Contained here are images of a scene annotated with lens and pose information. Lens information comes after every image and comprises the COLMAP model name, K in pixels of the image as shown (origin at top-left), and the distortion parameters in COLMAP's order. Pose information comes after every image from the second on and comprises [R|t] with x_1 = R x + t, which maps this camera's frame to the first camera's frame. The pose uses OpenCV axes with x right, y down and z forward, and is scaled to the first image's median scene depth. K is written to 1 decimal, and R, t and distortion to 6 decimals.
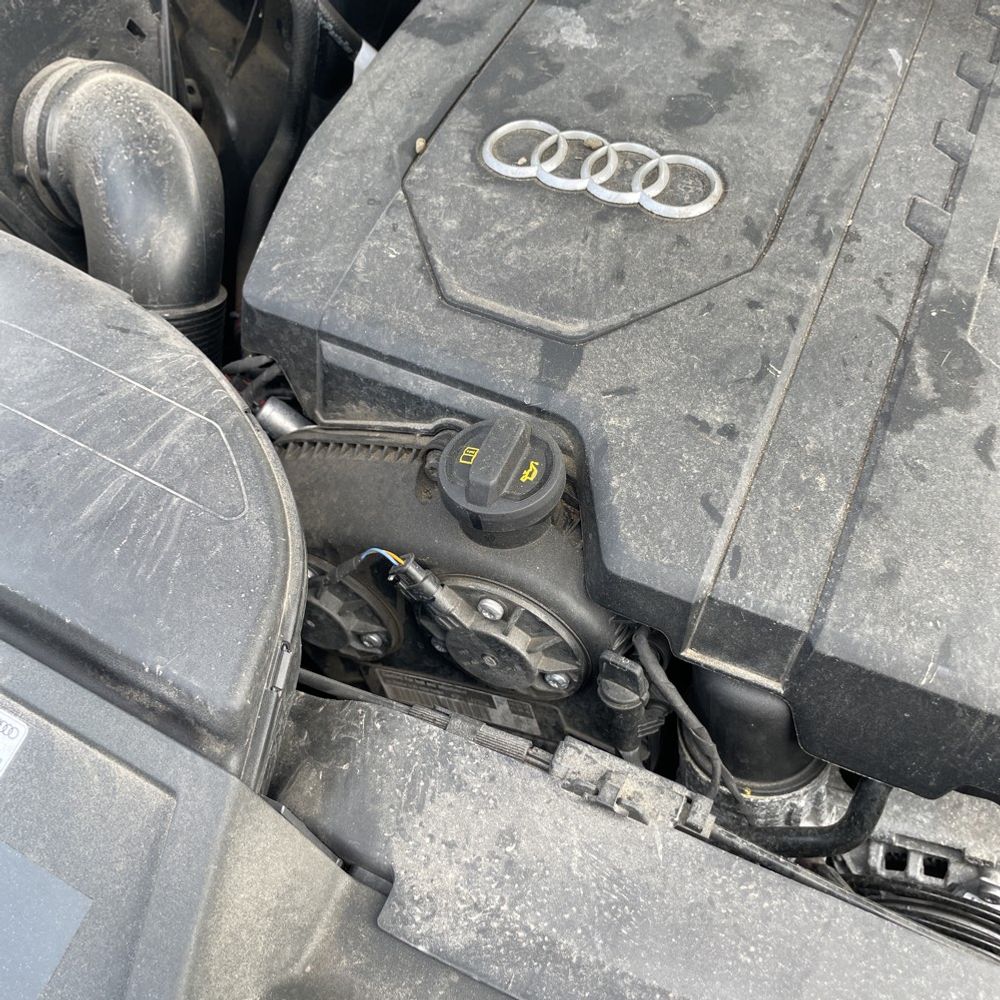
lens RADIAL K [[1021.6, 0, 489.6], [0, 1021.6, 499.0], [0, 0, 1]] dist [0.044288, 0.000000]
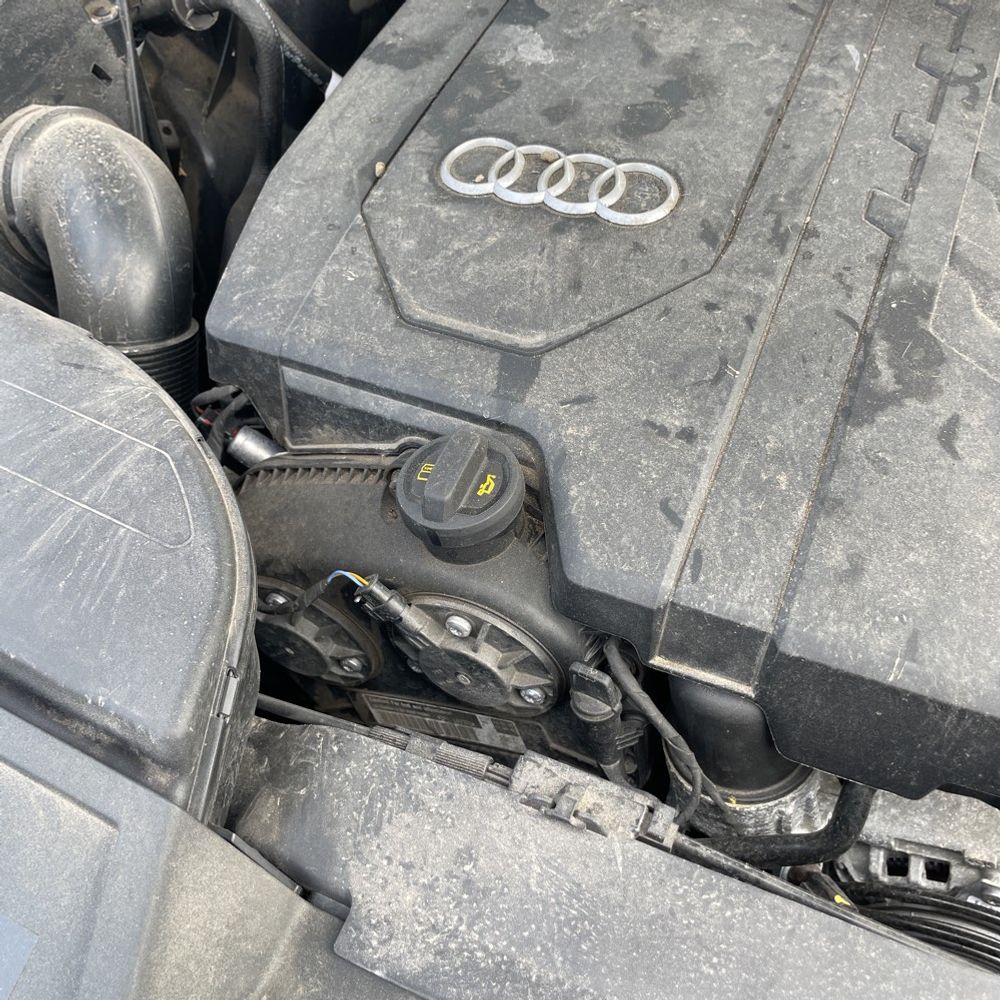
lens RADIAL K [[1021.6, 0, 500.5], [0, 1021.6, 501.1], [0, 0, 1]] dist [0.044288, 0.000000]
pose [[0.998236, -0.051457, -0.029620, 0.076908], [0.050764, 0.998429, -0.023702, 0.012125], [0.030793, 0.022156, 0.999280, 0.008036]]
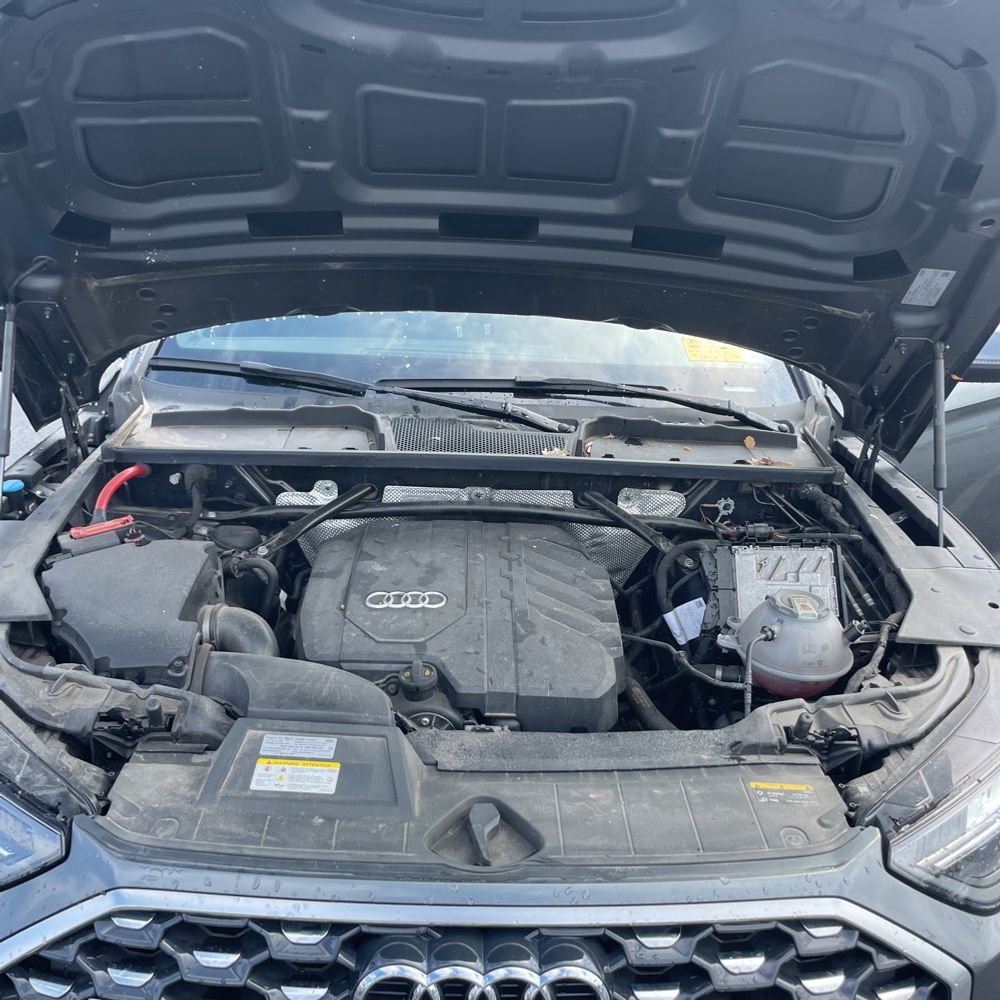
lens RADIAL K [[1021.6, 0, 503.9], [0, 1021.6, 499.6], [0, 0, 1]] dist [0.044288, 0.000000]
pose [[0.898008, -0.137447, 0.417958, -1.000467], [0.330429, 0.837926, -0.434392, 0.981286], [-0.290512, 0.528193, 0.797881, -1.940769]]
